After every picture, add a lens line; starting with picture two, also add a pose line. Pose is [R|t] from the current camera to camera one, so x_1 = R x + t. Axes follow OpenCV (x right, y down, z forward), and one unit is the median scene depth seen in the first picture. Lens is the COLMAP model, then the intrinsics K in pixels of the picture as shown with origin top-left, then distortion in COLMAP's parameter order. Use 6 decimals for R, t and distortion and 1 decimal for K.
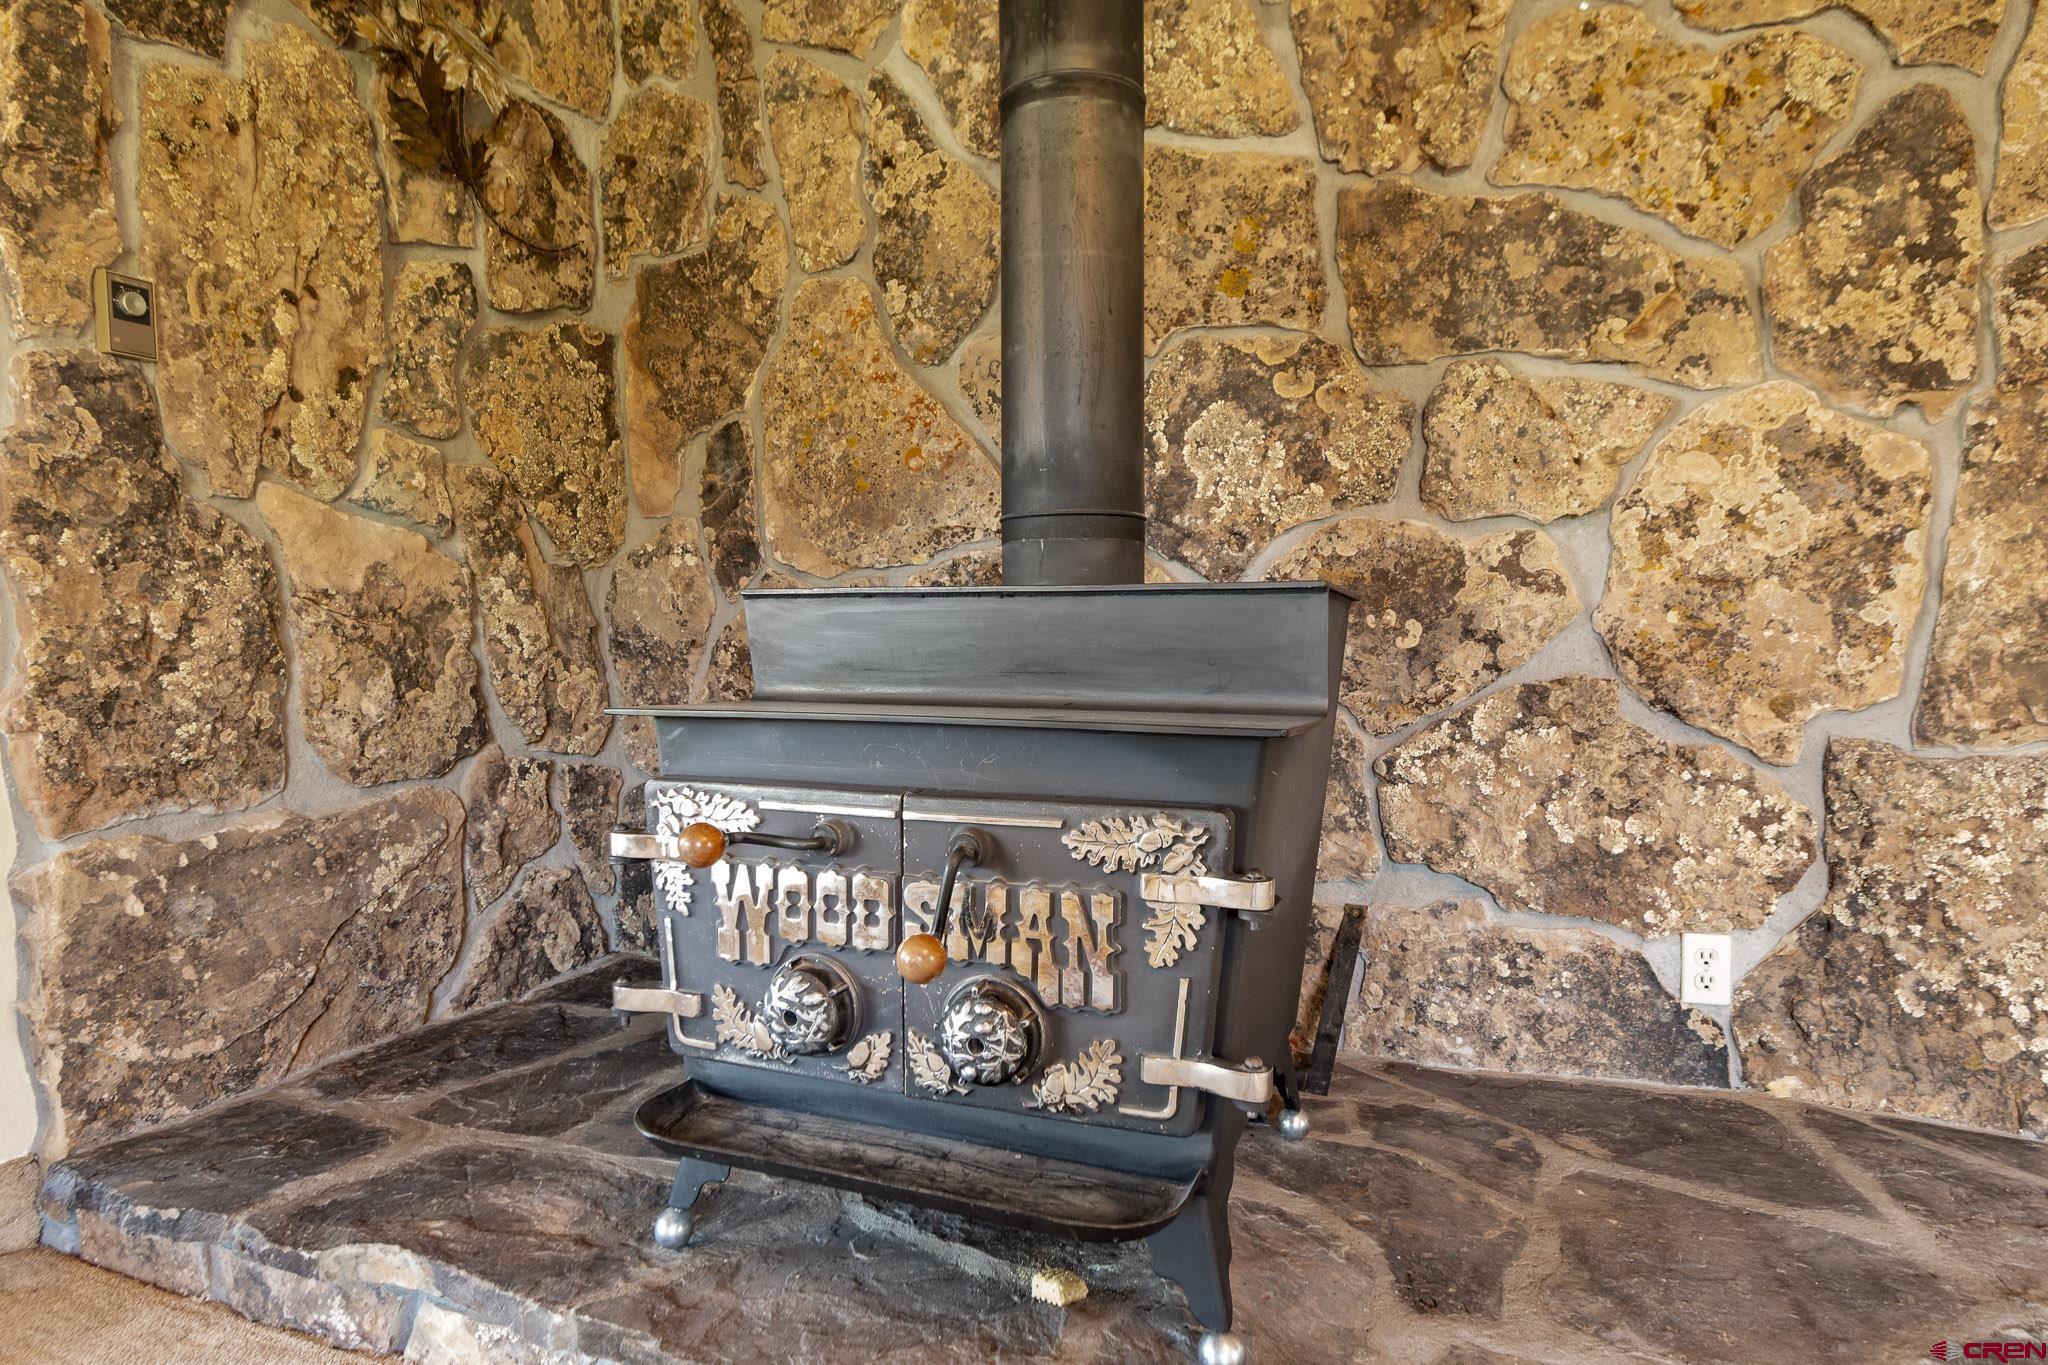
lens RADIAL K [[1127.7, 0, 1008.1], [0, 1127.7, 706.5], [0, 0, 1]] dist [-0.006288, -0.001691]
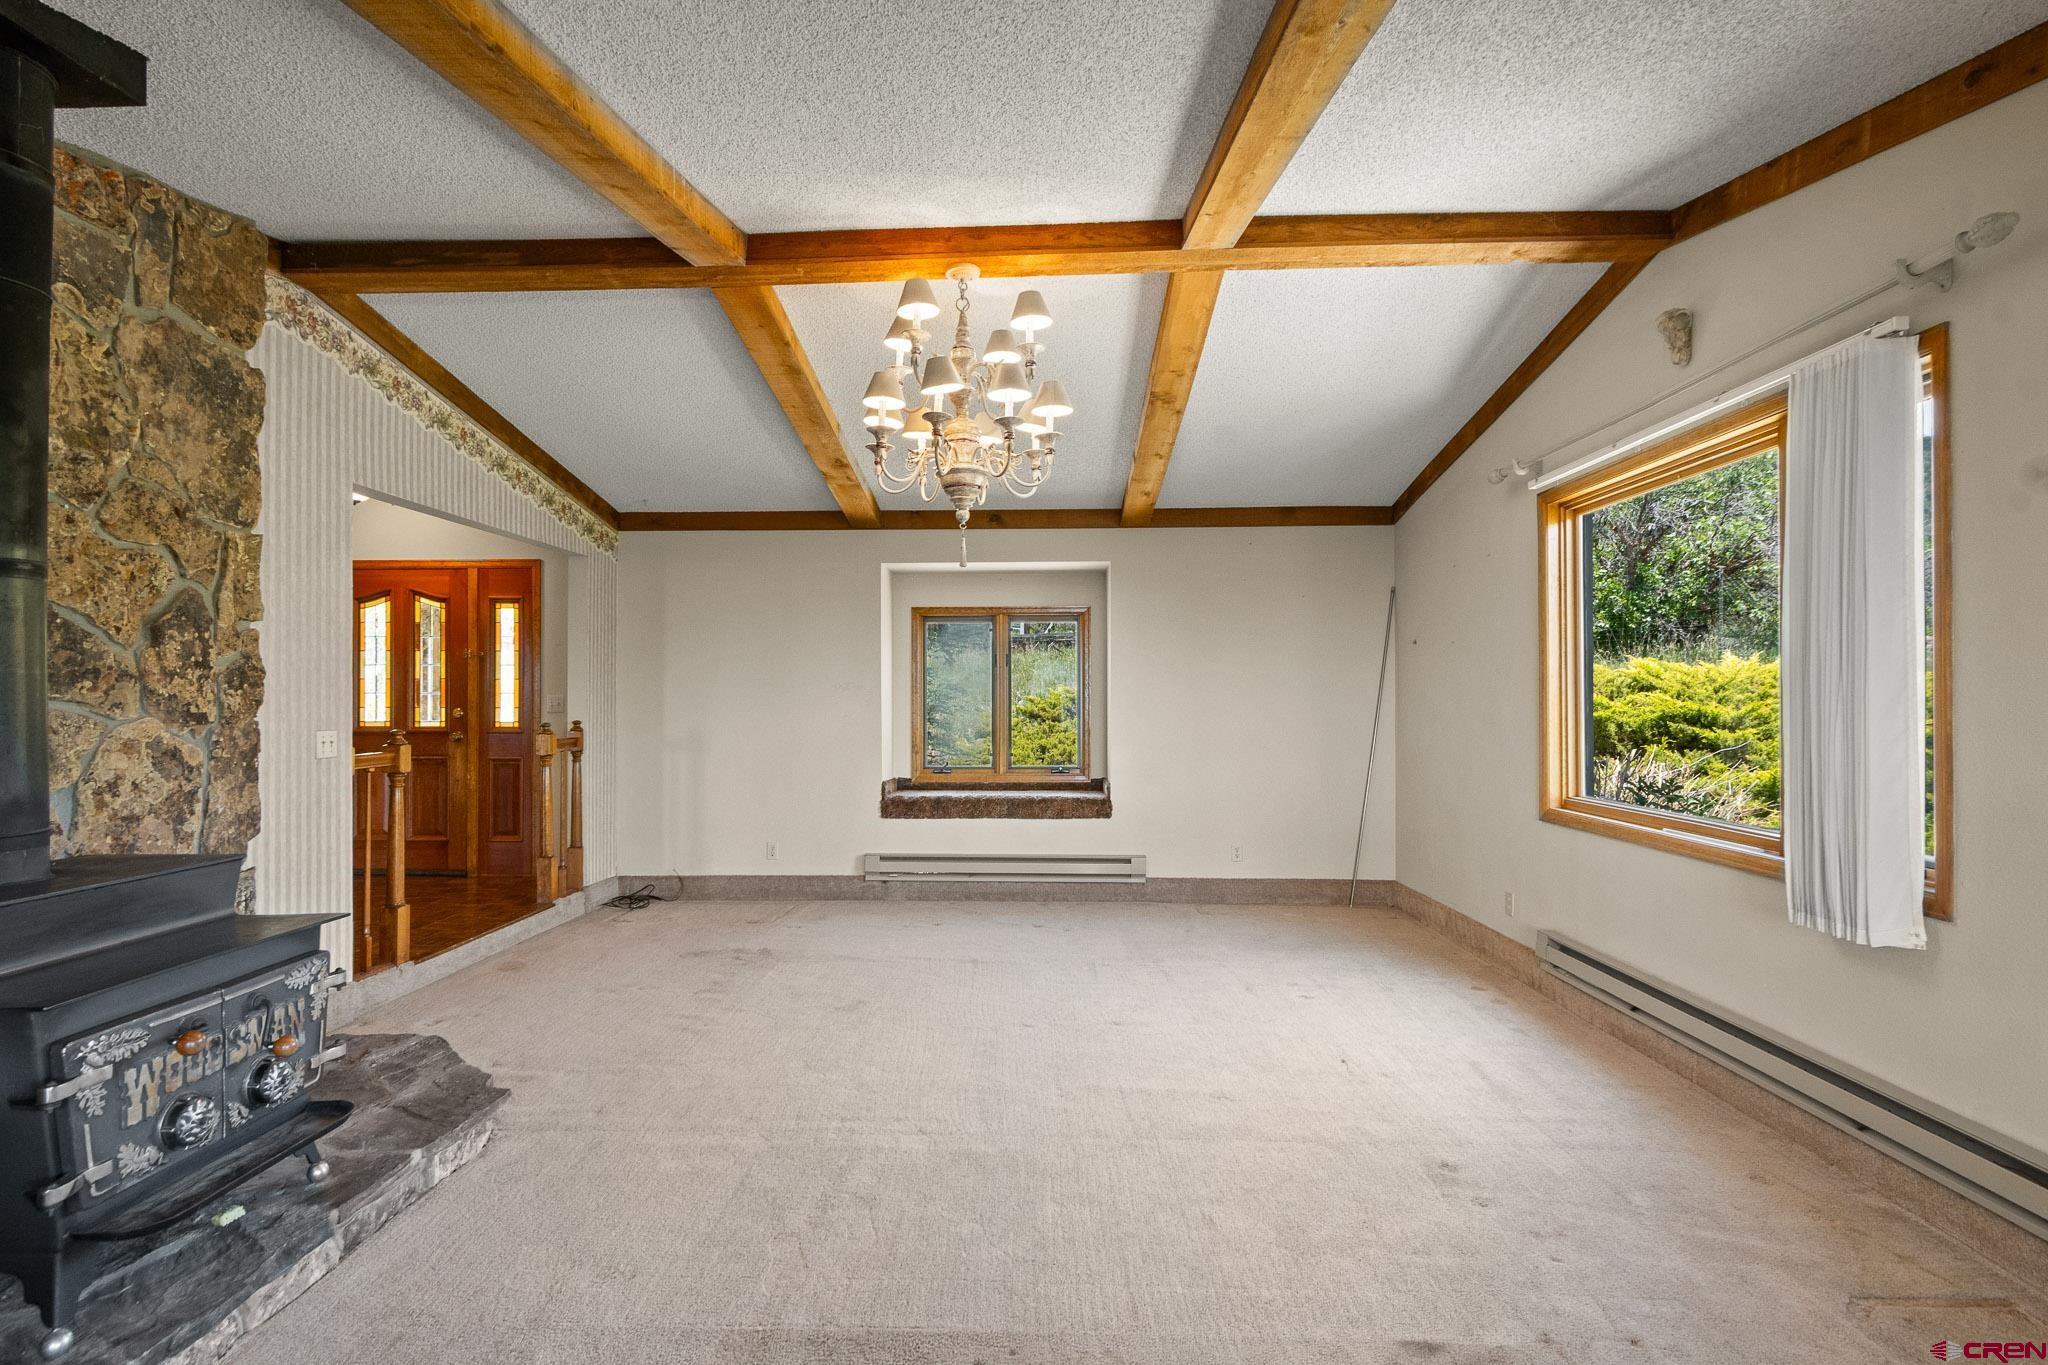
lens RADIAL K [[1013.5, 0, 1029.2], [0, 1013.5, 697.7], [0, 0, 1]] dist [0.003147, 0.001533]
pose [[-0.356272, -0.003926, 0.934374, -1.535471], [0.054381, 0.998209, 0.024930, -0.275247], [-0.932798, 0.059694, -0.355421, 0.163820]]
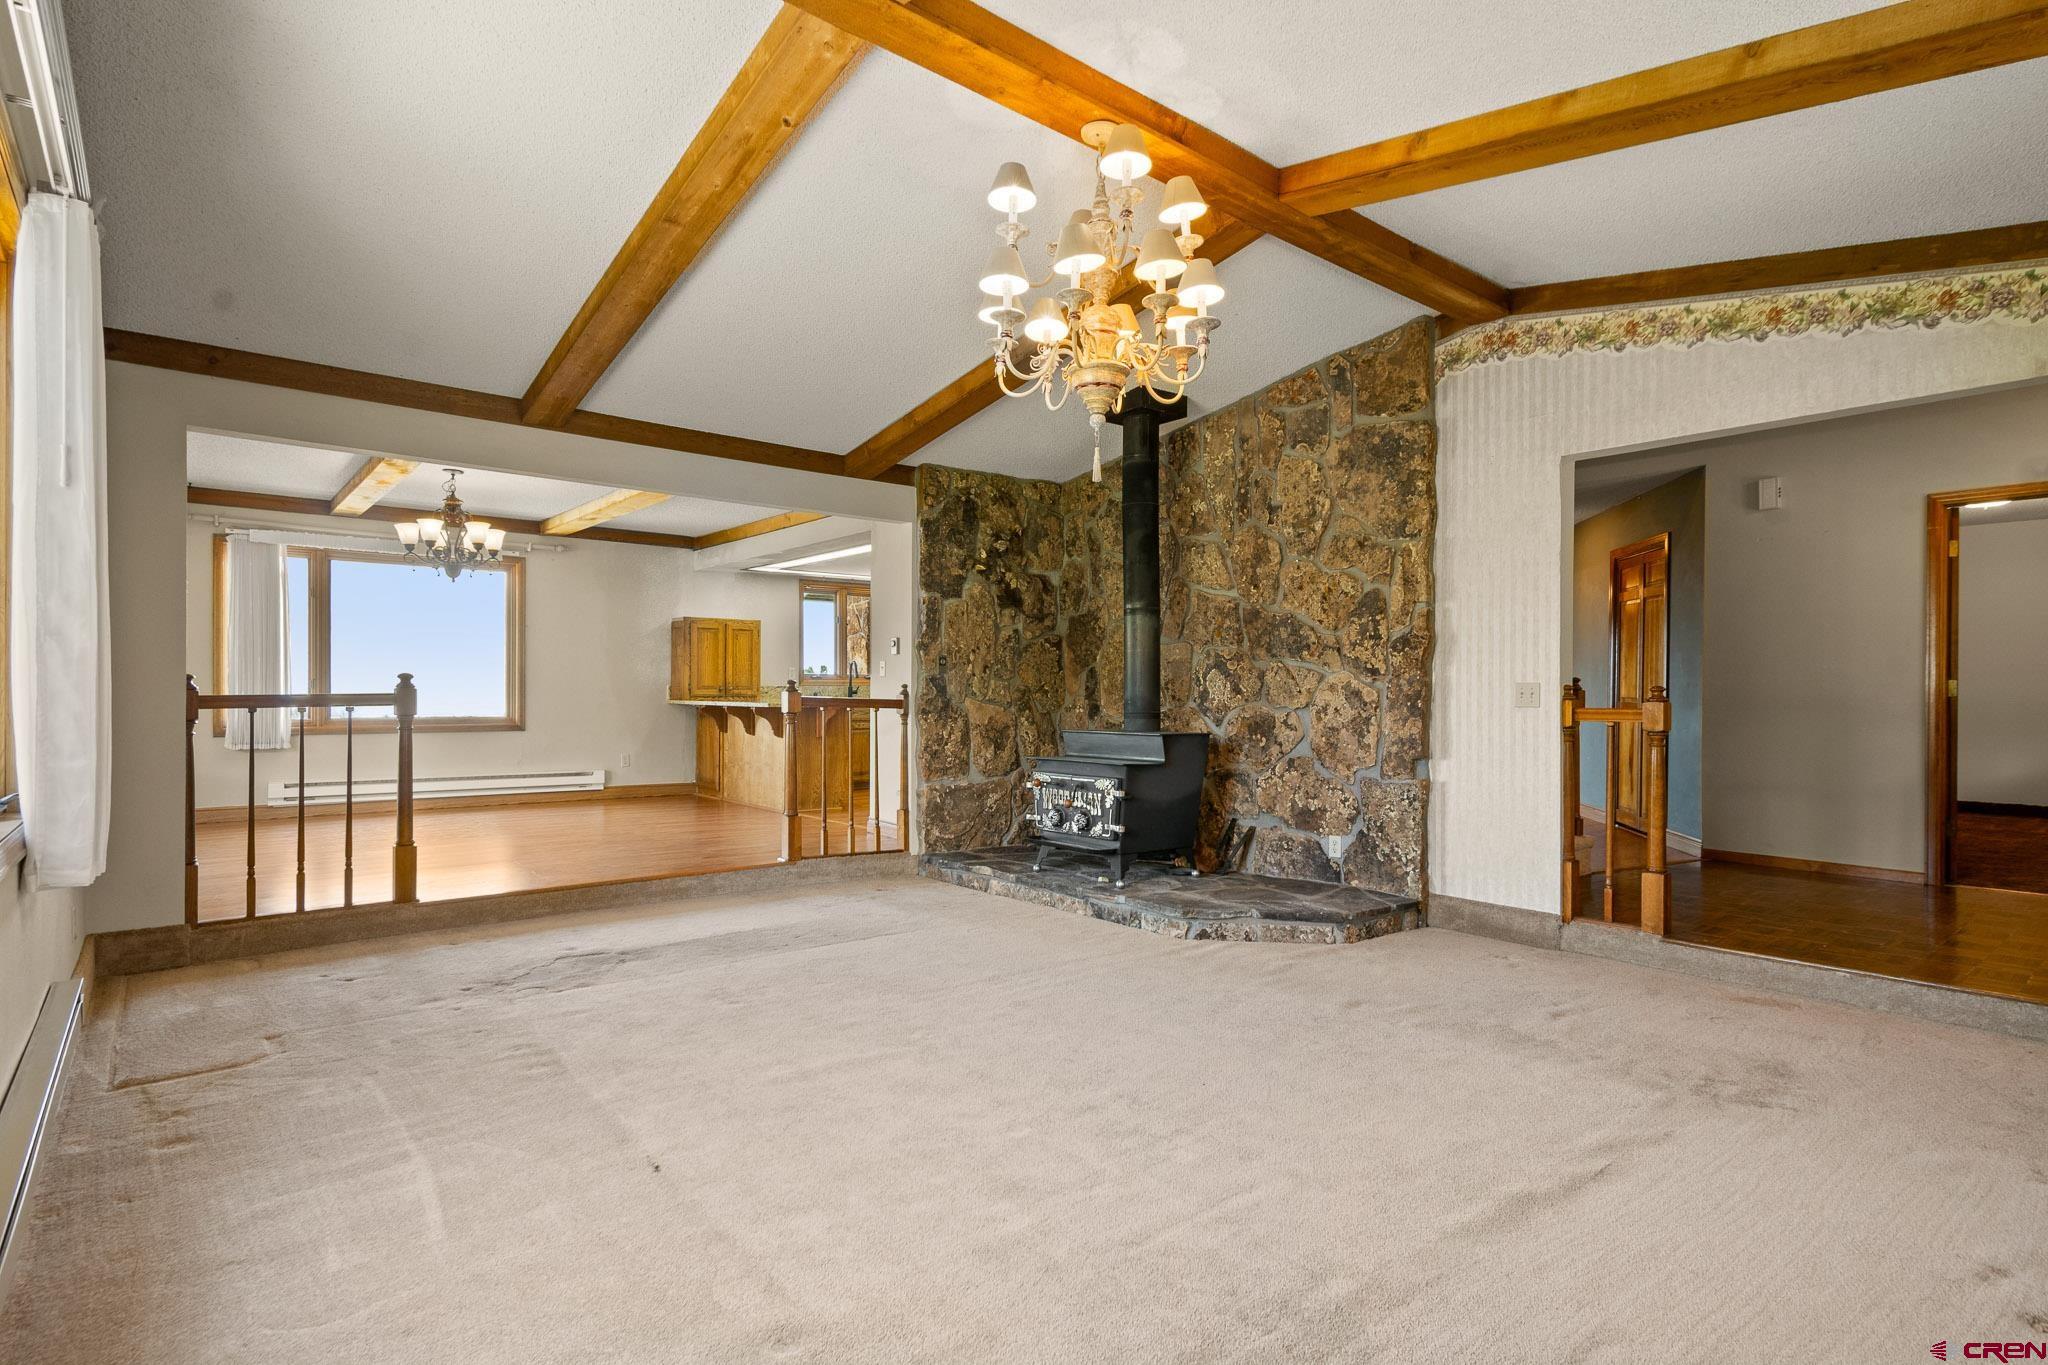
lens RADIAL K [[1048.5, 0, 1020.6], [0, 1048.5, 696.6], [0, 0, 1]] dist [-0.007523, -0.000711]
pose [[0.873278, 0.000617, -0.487222, 1.327860], [-0.030922, 0.998053, -0.054160, -0.009439], [0.486240, 0.062362, 0.871597, -2.166235]]
